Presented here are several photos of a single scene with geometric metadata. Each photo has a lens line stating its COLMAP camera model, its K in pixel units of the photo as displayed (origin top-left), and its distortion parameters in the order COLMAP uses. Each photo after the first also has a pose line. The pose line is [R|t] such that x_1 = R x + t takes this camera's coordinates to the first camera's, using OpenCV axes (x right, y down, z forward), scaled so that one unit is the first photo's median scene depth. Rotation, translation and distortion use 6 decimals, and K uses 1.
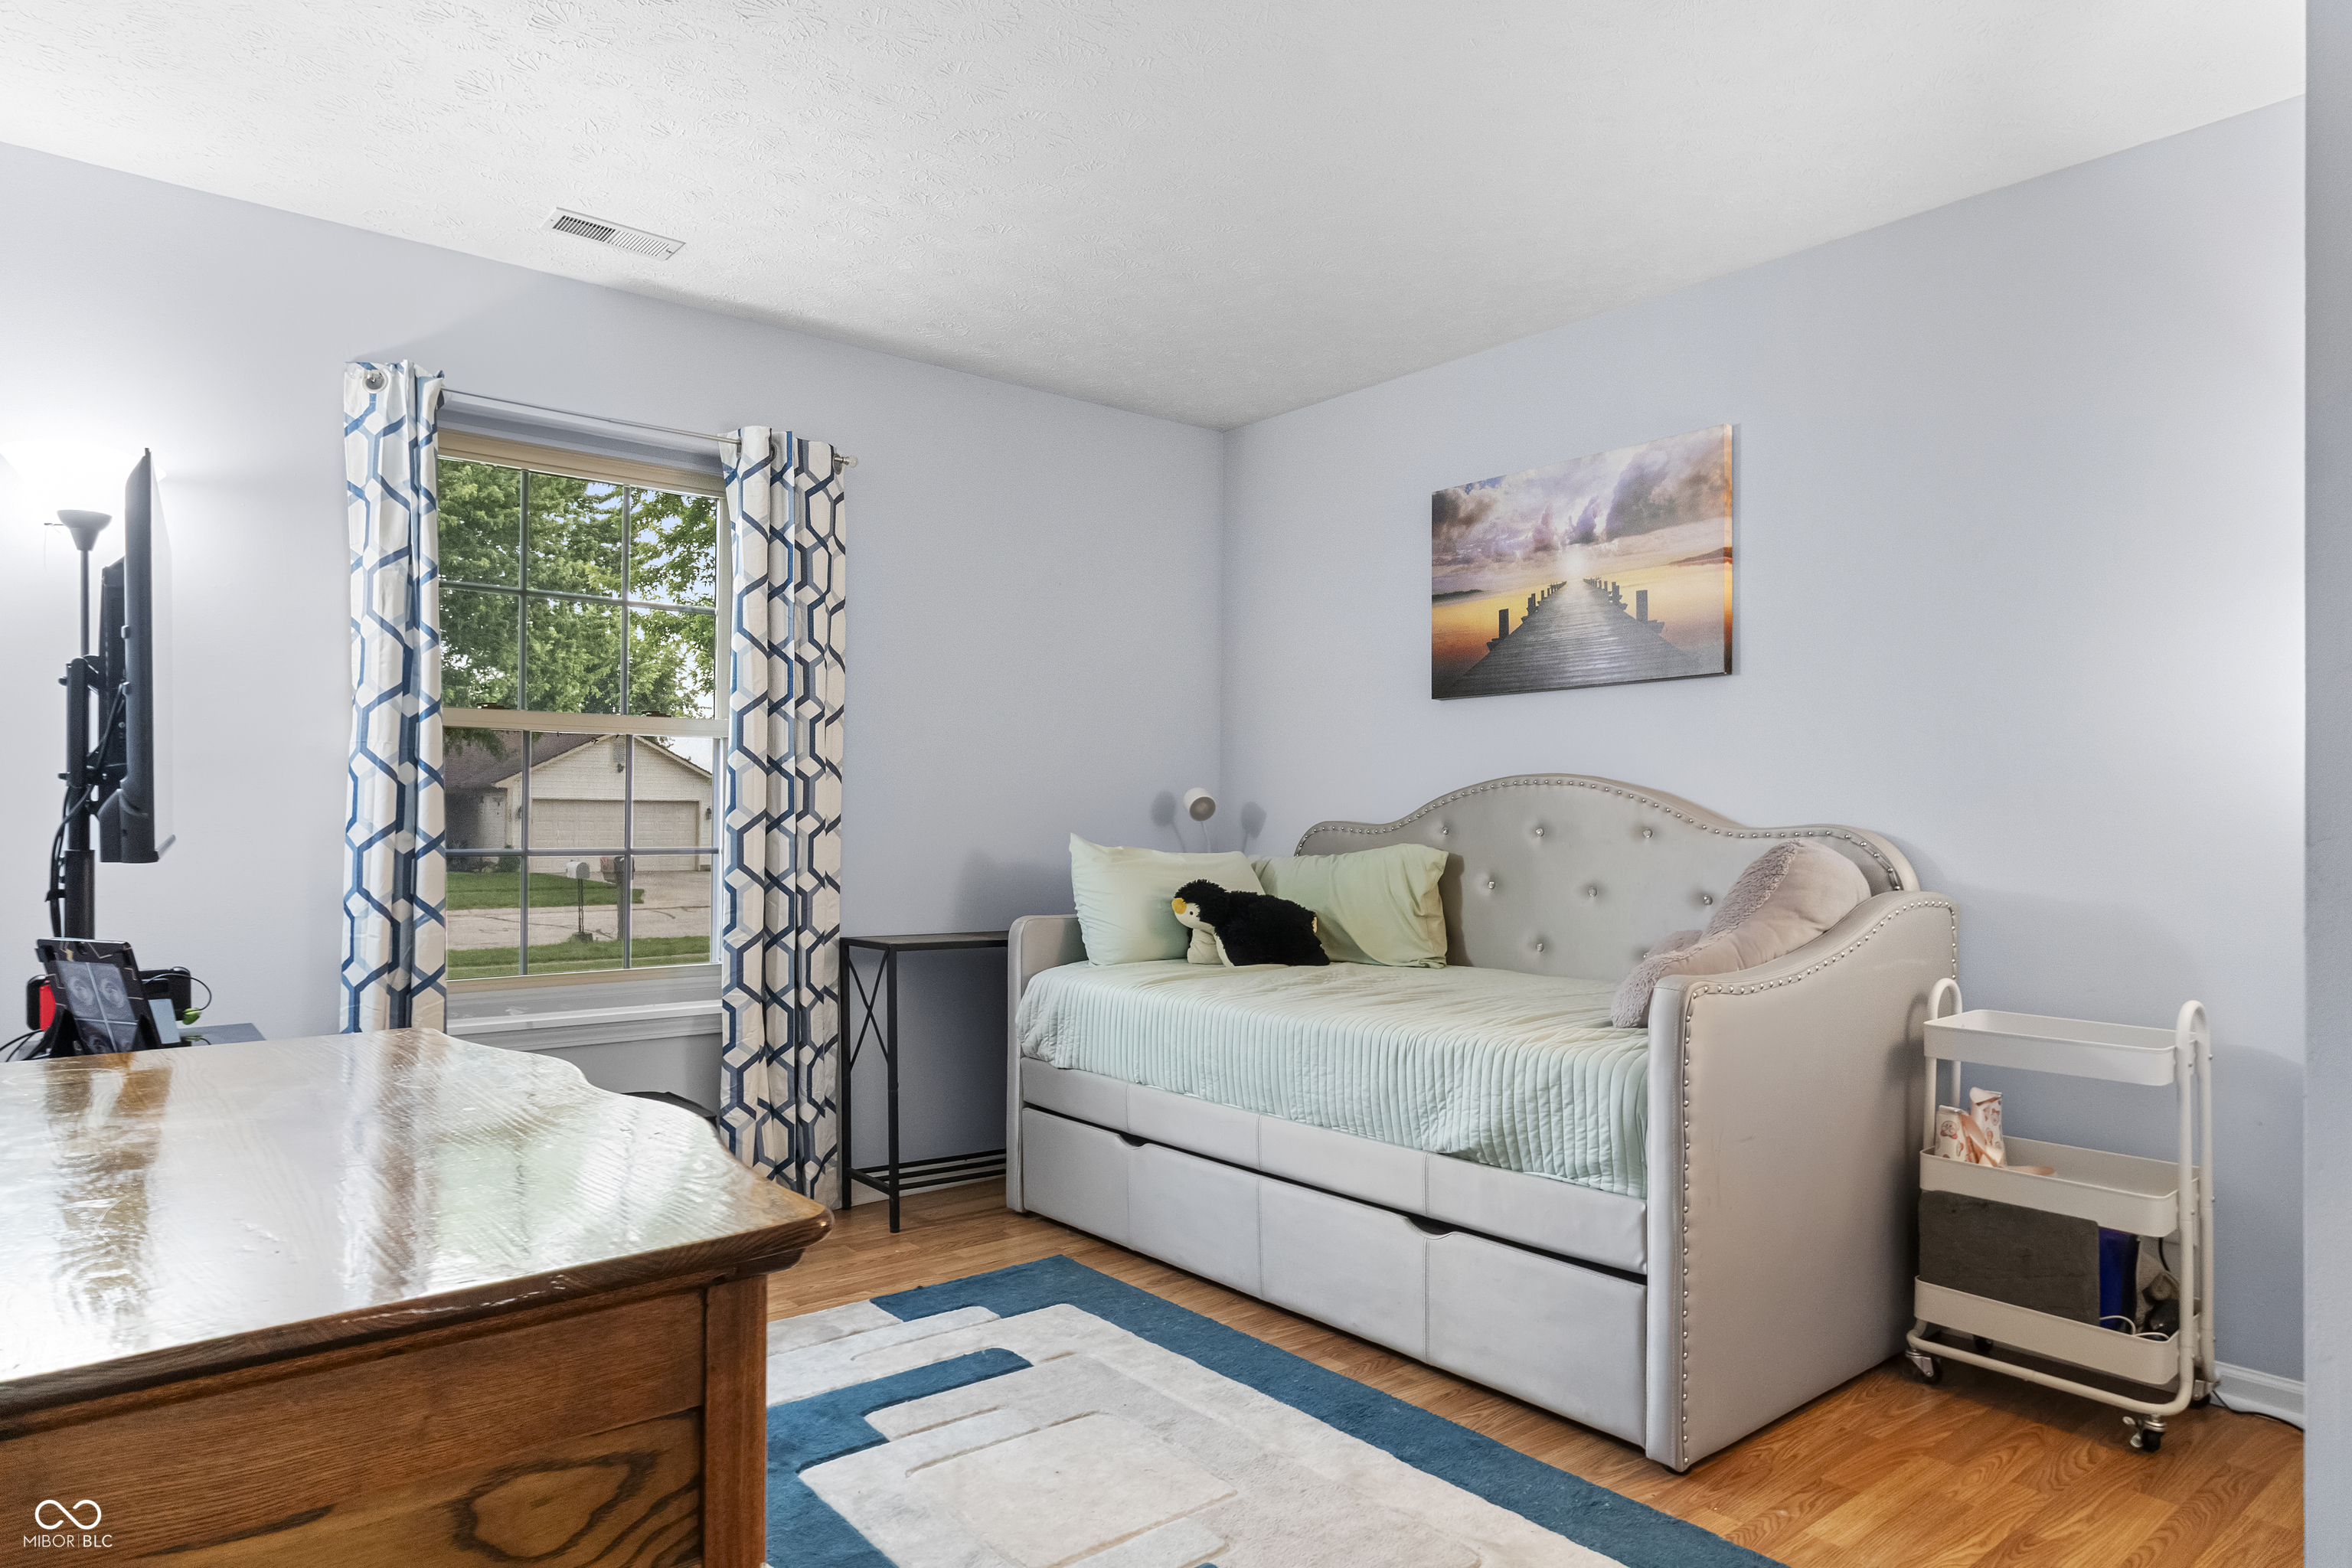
lens RADIAL K [[1453.3, 0, 1167.3], [0, 1453.3, 801.0], [0, 0, 1]] dist [0.009260, 0.001794]
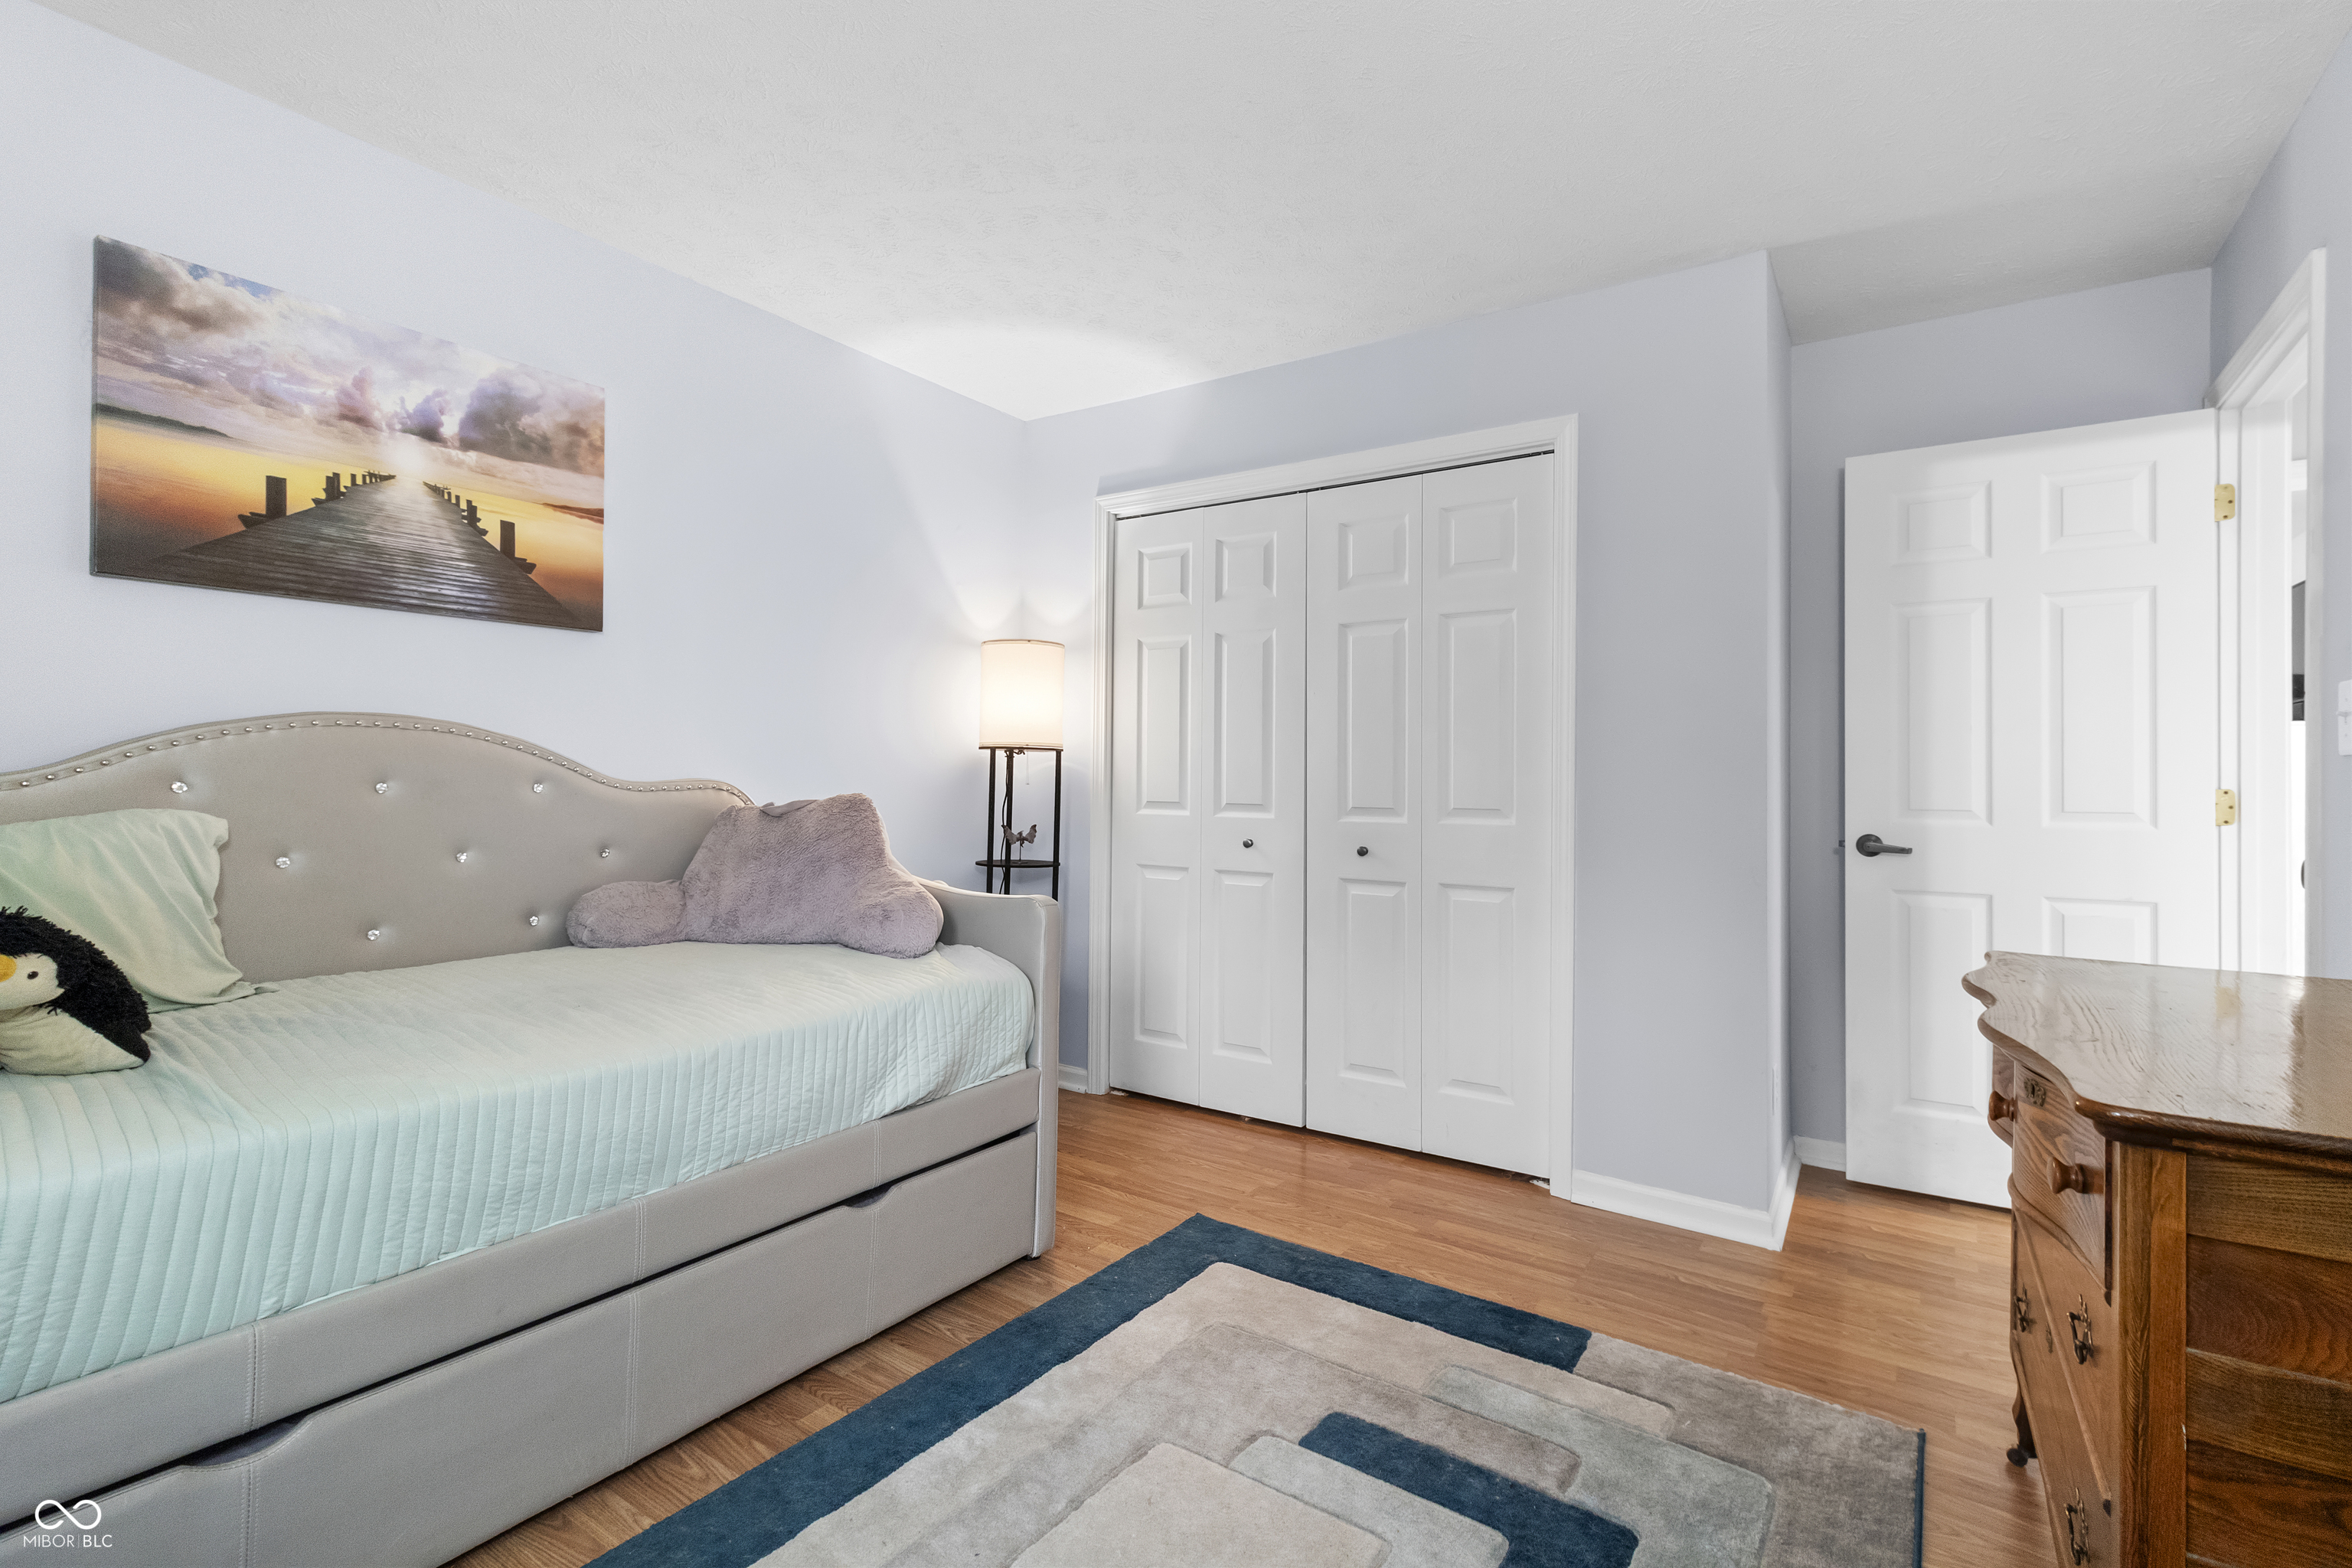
lens RADIAL K [[1101.4, 0, 1168.0], [0, 1101.4, 766.5], [0, 0, 1]] dist [0.002669, -0.000305]
pose [[-0.300358, 0.004814, 0.953815, -0.435695], [-0.026726, 0.999552, -0.013461, 0.006220], [-0.953452, -0.029535, -0.300094, 0.775375]]
